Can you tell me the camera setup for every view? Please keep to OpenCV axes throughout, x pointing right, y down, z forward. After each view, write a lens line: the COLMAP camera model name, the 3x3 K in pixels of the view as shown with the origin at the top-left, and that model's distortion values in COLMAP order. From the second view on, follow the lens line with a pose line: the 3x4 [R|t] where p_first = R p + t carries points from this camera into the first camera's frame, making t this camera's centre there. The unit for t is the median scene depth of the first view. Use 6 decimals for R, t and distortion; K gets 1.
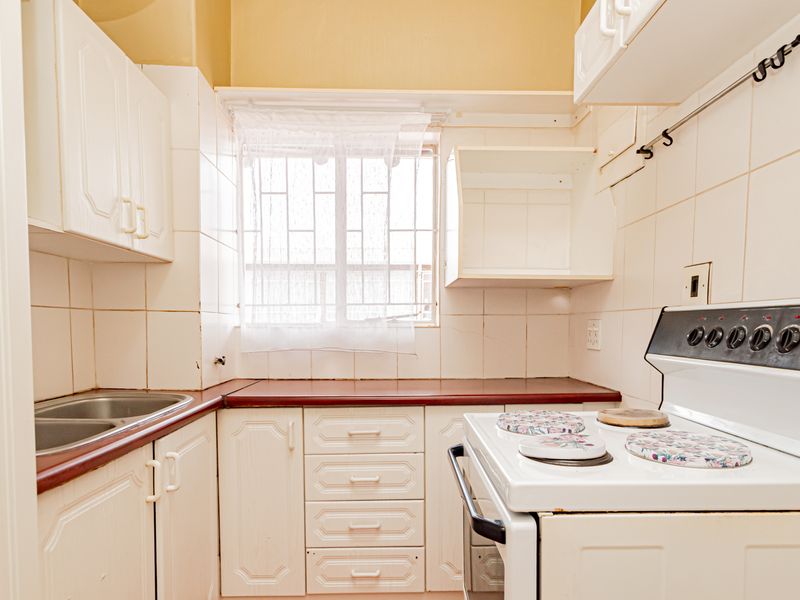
lens RADIAL K [[476.0, 0, 409.4], [0, 476.0, 355.6], [0, 0, 1]] dist [0.005796, -0.003831]
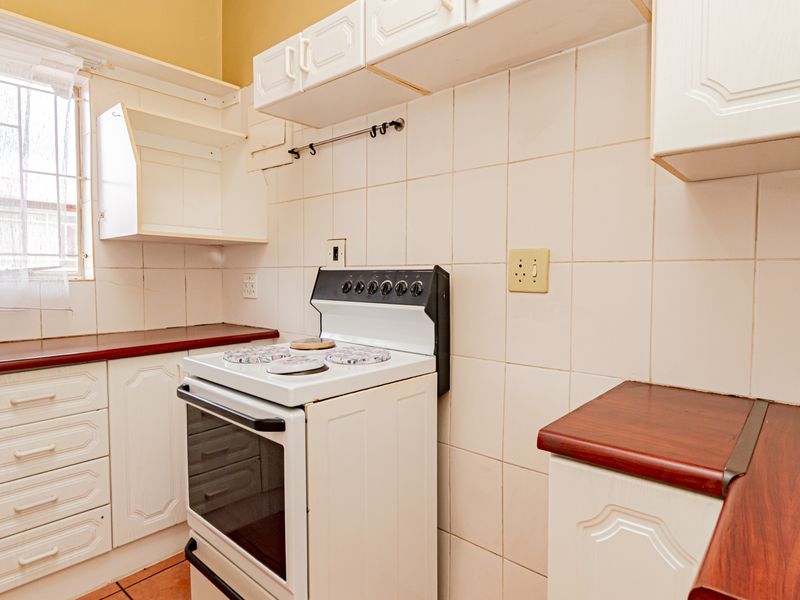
lens RADIAL K [[476.0, 0, 398.7], [0, 476.0, 297.3], [0, 0, 1]] dist [0.005796, -0.003831]
pose [[0.677794, -0.032520, 0.734532, -0.277745], [0.042765, 0.999074, 0.004770, -0.004829], [-0.734007, 0.028179, 0.678557, -0.120751]]
